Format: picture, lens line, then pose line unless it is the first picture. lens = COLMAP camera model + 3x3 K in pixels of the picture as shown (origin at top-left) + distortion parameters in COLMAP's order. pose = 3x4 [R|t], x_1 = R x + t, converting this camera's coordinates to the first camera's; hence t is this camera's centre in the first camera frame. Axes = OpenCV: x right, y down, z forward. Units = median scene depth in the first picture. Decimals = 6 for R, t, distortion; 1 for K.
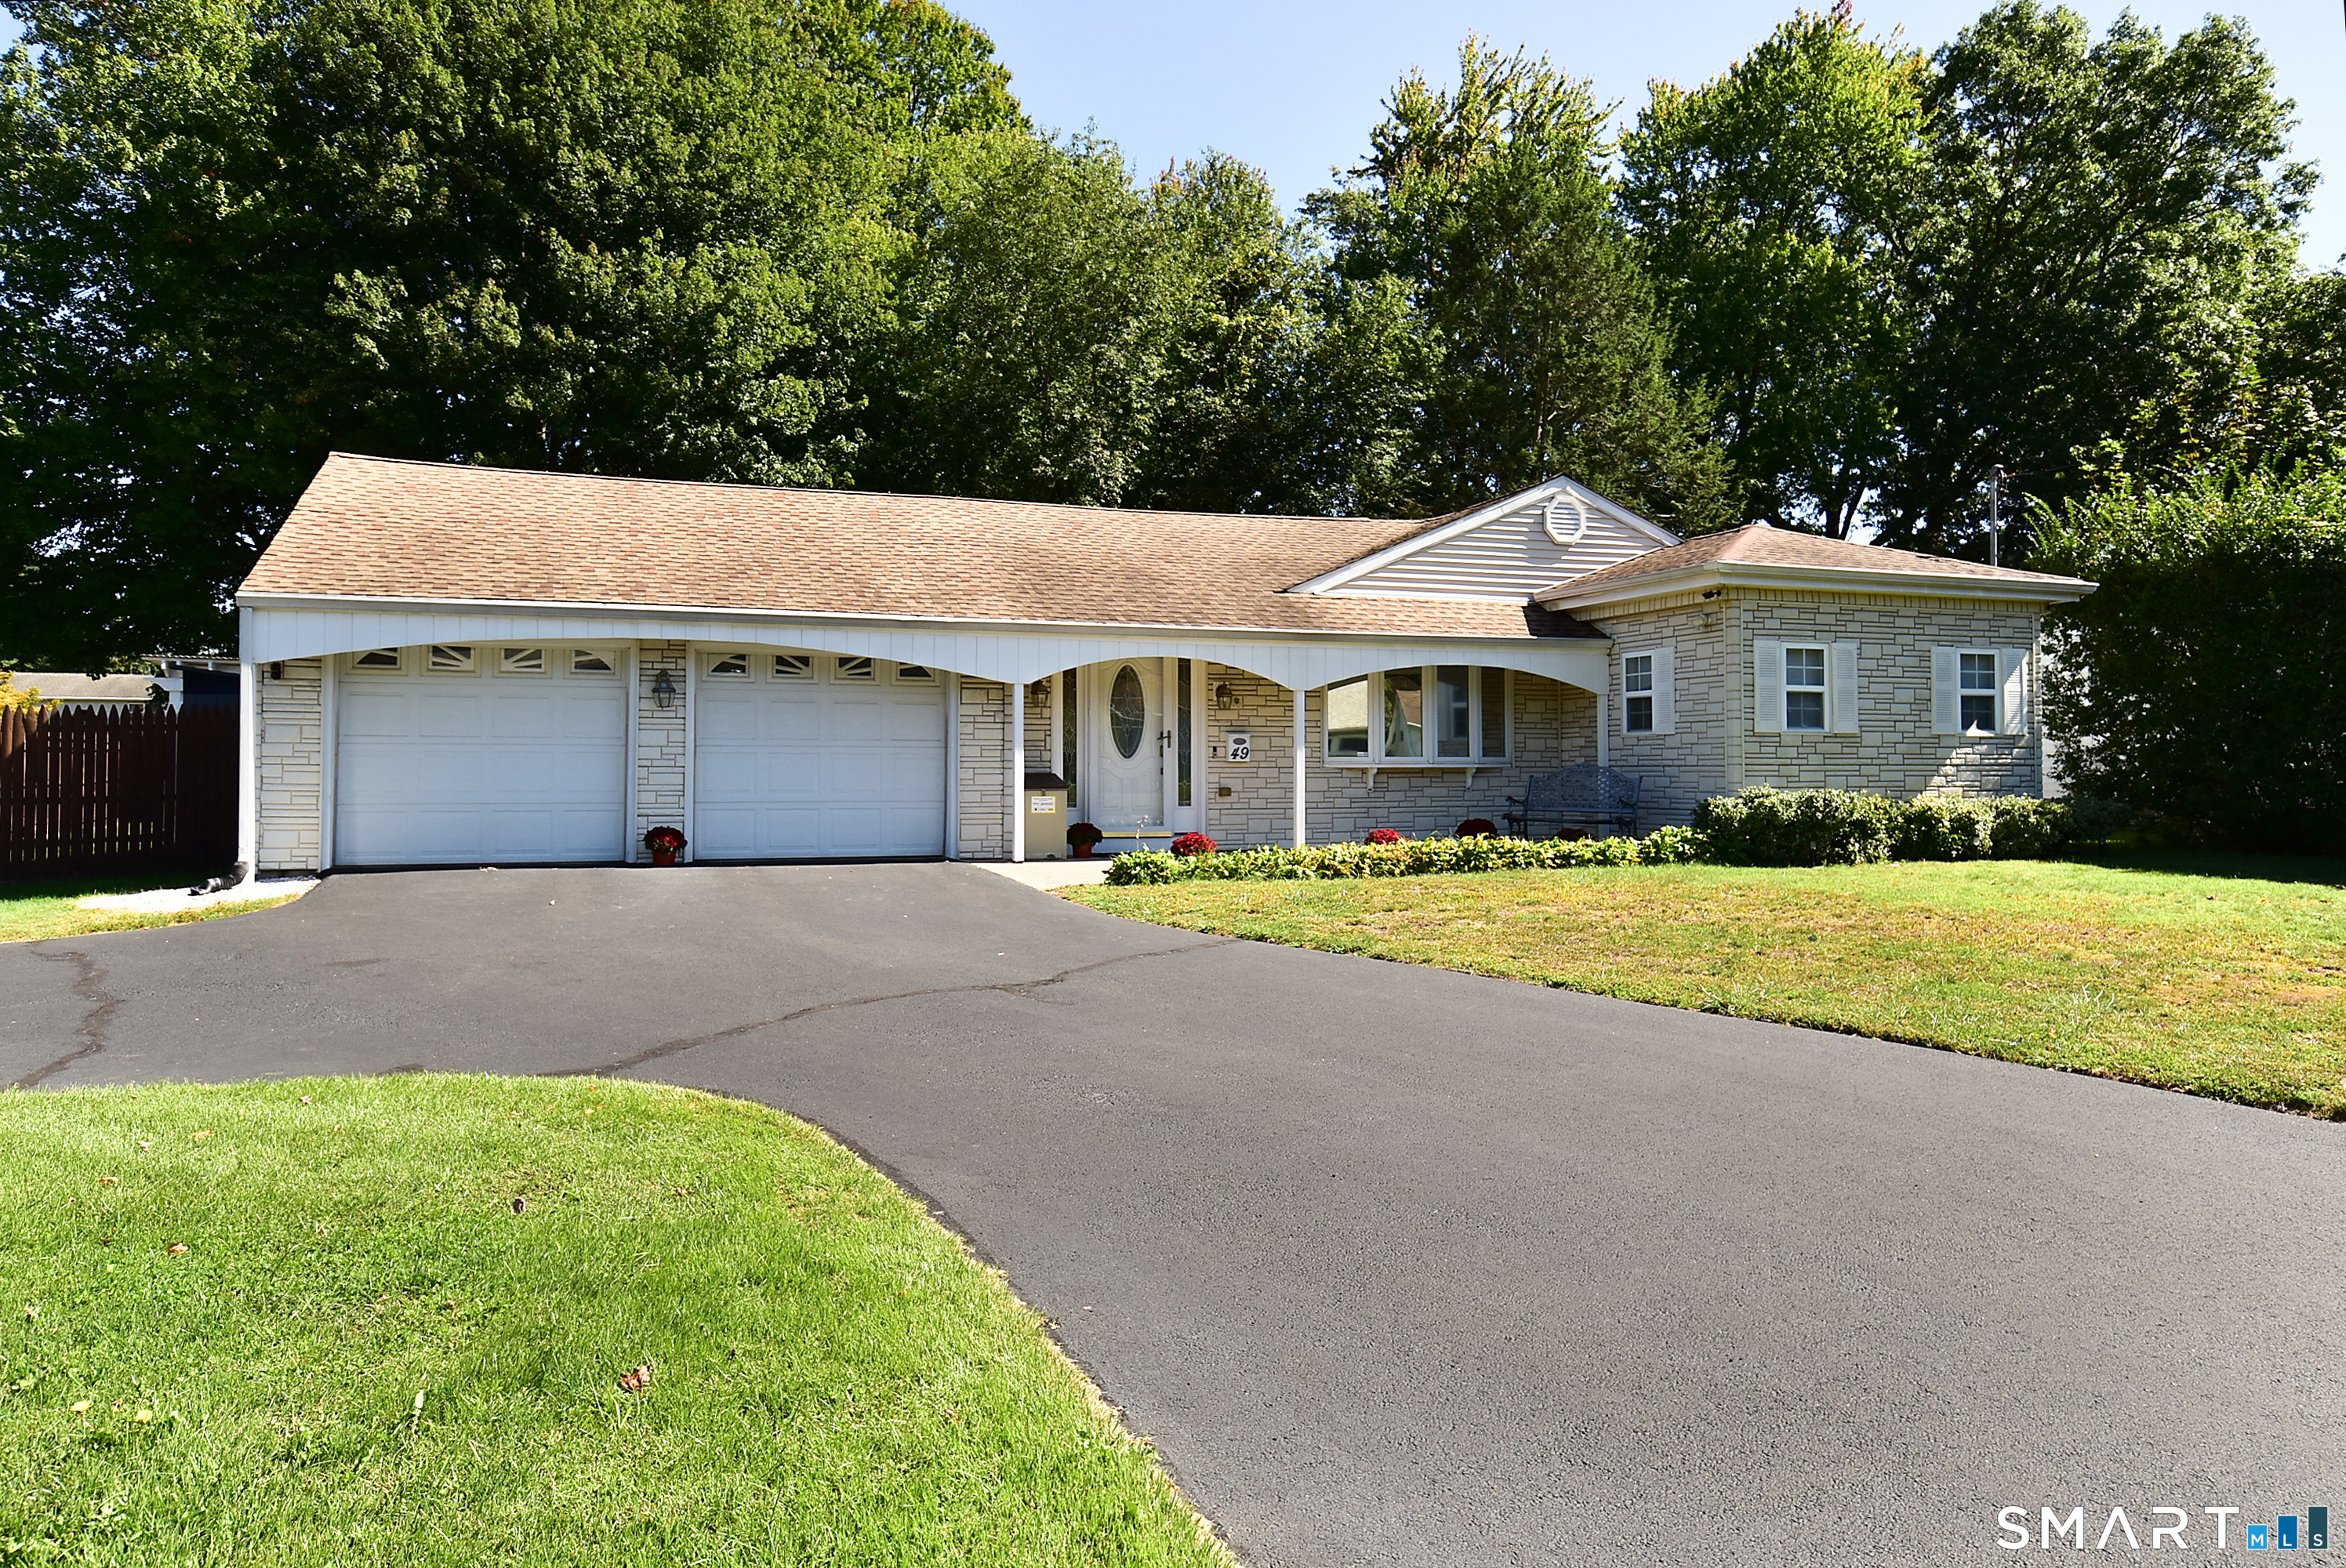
lens RADIAL K [[1606.2, 0, 1174.2], [0, 1606.2, 737.6], [0, 0, 1]] dist [0.036497, -0.054610]
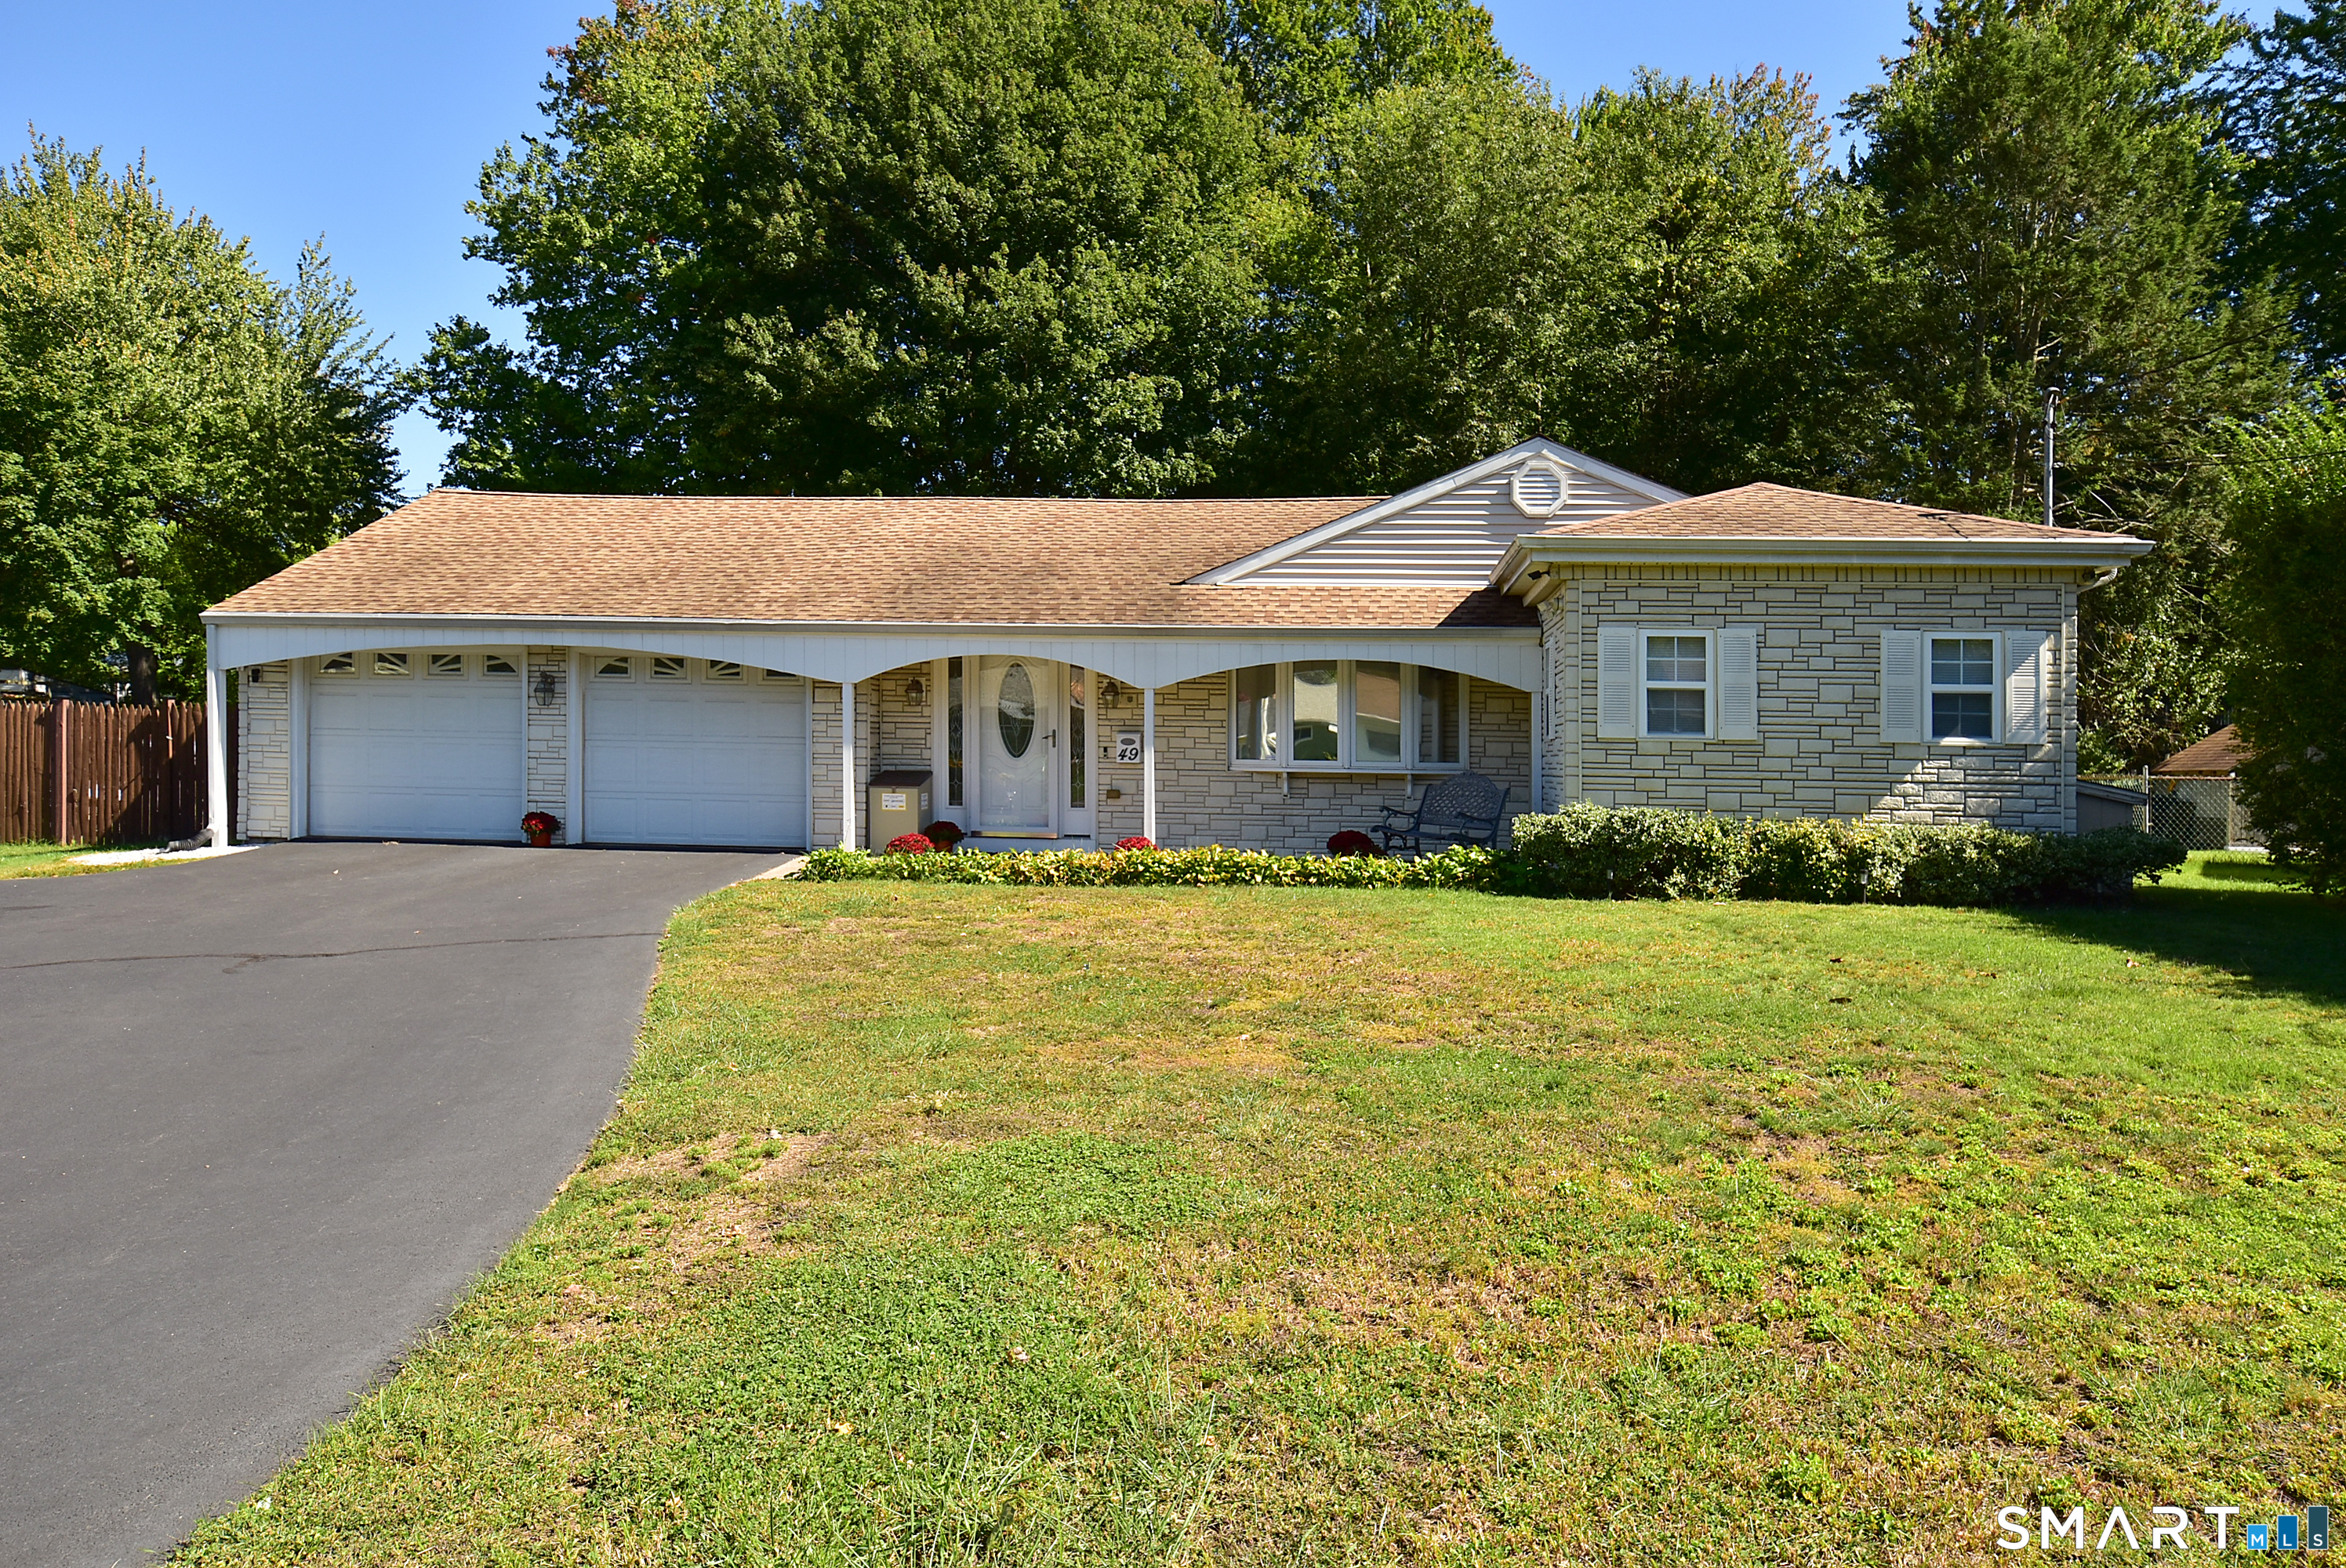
lens RADIAL K [[1729.1, 0, 1331.2], [0, 1729.1, 785.1], [0, 0, 1]] dist [0.016614, 0.003605]
pose [[0.900283, 0.022169, -0.434740, 0.594991], [-0.008715, 0.999420, 0.032919, -0.006765], [0.435217, -0.025847, 0.899954, 0.123919]]
